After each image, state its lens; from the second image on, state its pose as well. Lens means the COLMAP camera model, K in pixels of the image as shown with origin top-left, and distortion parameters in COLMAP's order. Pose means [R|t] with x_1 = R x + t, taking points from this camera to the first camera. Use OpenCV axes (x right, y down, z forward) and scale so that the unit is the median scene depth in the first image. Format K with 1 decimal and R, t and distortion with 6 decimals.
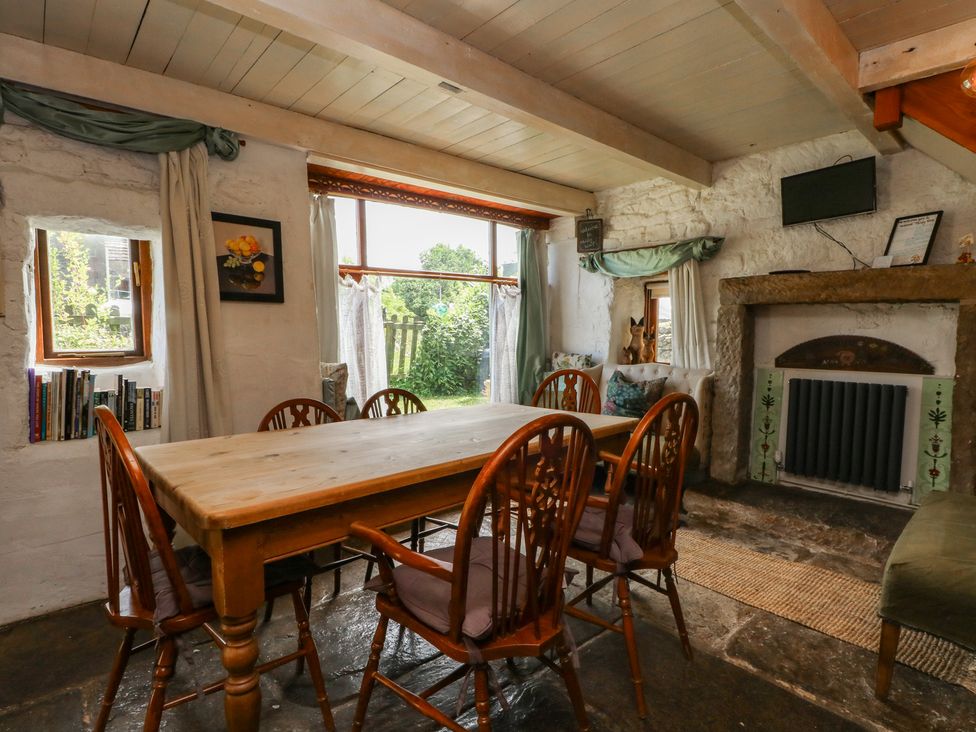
lens RADIAL K [[533.7, 0, 480.9], [0, 533.7, 366.1], [0, 0, 1]] dist [0.000245, -0.014261]
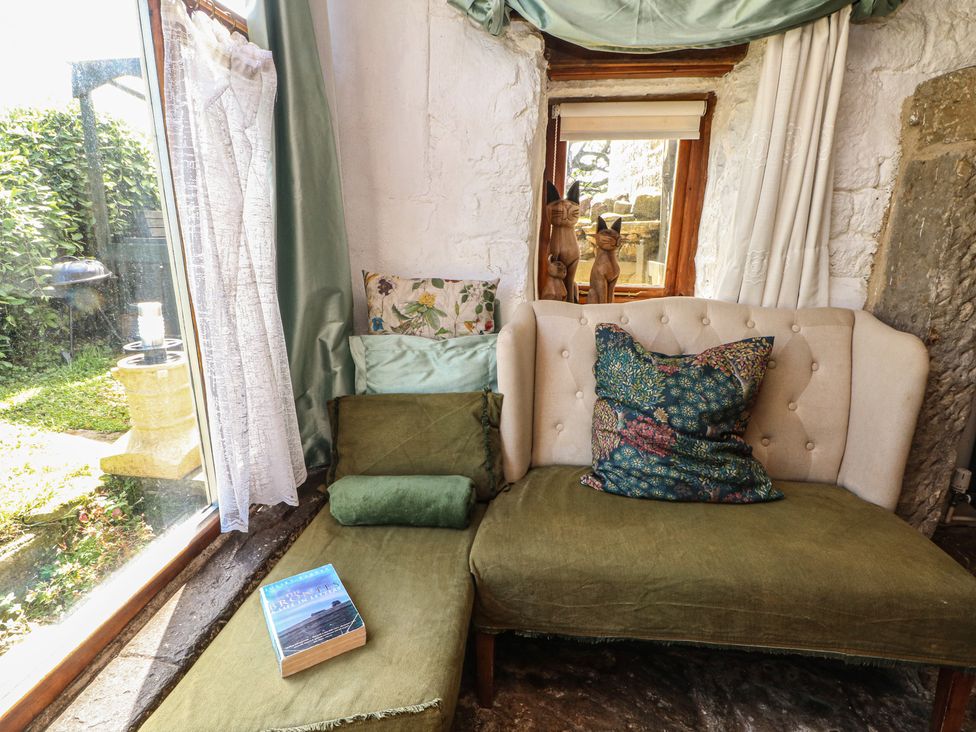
lens RADIAL K [[533.7, 0, 480.9], [0, 533.7, 366.1], [0, 0, 1]] dist [0.000245, -0.014261]
pose [[0.739168, -0.169156, 0.651933, -0.048849], [0.043492, 0.977915, 0.204426, -0.038637], [-0.672115, -0.122752, 0.730201, 0.723243]]
